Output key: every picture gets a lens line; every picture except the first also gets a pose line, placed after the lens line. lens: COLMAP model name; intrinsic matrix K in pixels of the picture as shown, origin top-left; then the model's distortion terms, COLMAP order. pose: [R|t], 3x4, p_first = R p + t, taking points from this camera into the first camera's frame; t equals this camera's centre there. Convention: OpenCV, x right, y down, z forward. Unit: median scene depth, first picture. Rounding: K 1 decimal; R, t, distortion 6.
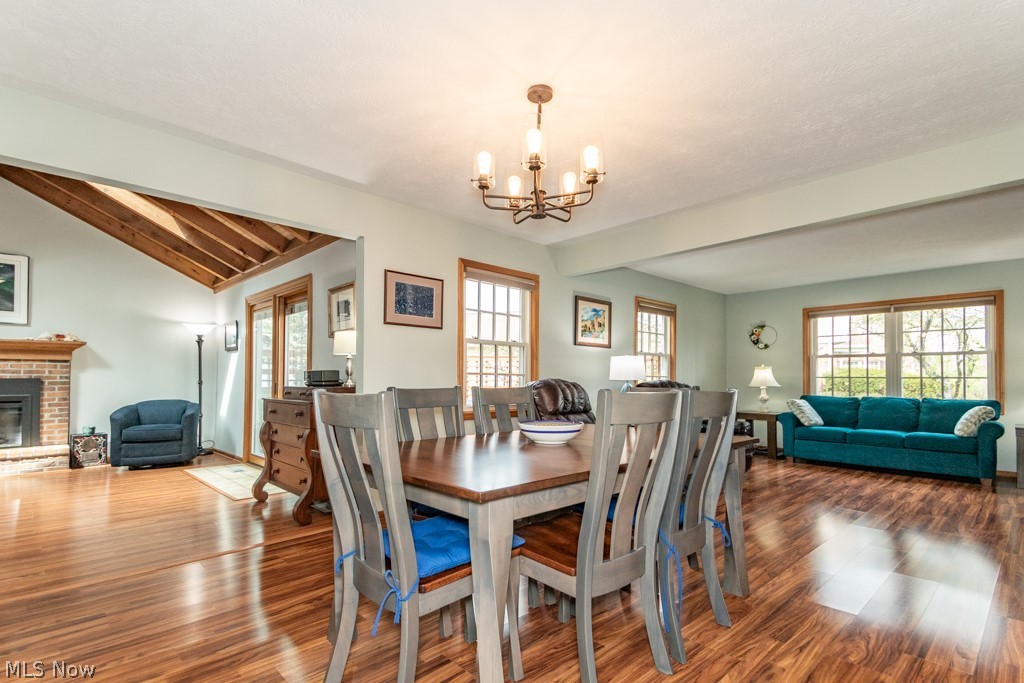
lens RADIAL K [[487.6, 0, 499.1], [0, 487.6, 372.9], [0, 0, 1]] dist [0.095108, -0.037183]
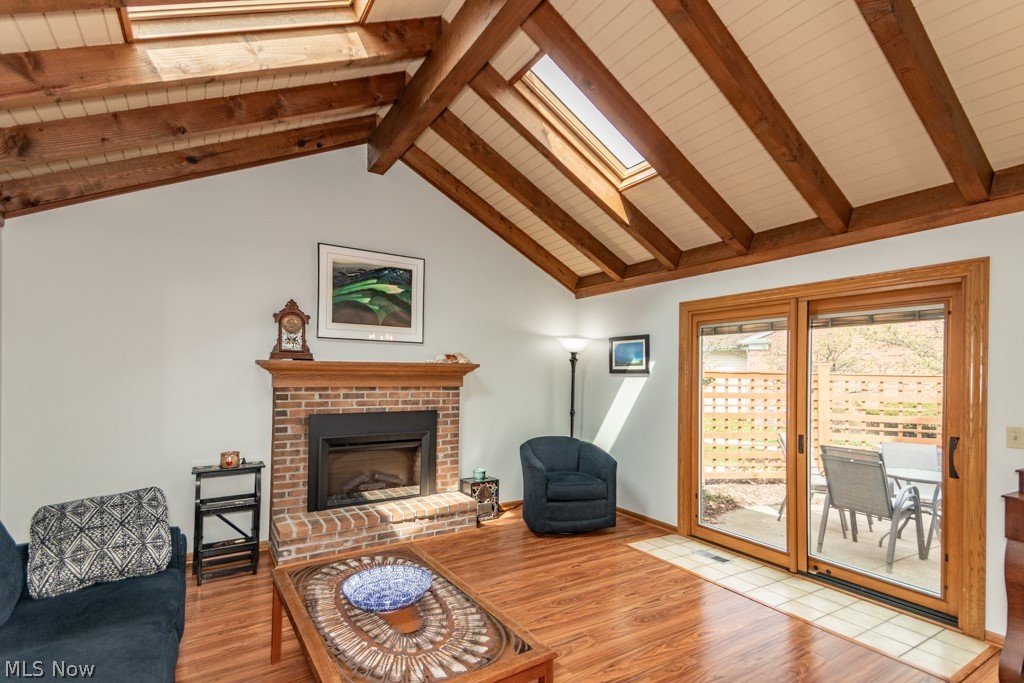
lens RADIAL K [[485.0, 0, 510.4], [0, 485.0, 369.2], [0, 0, 1]] dist [0.072056, -0.027710]
pose [[0.981151, 0.006614, -0.193128, -0.678702], [-0.006634, 0.999978, 0.000541, -0.059022], [0.193127, 0.000750, 0.981173, 0.290271]]
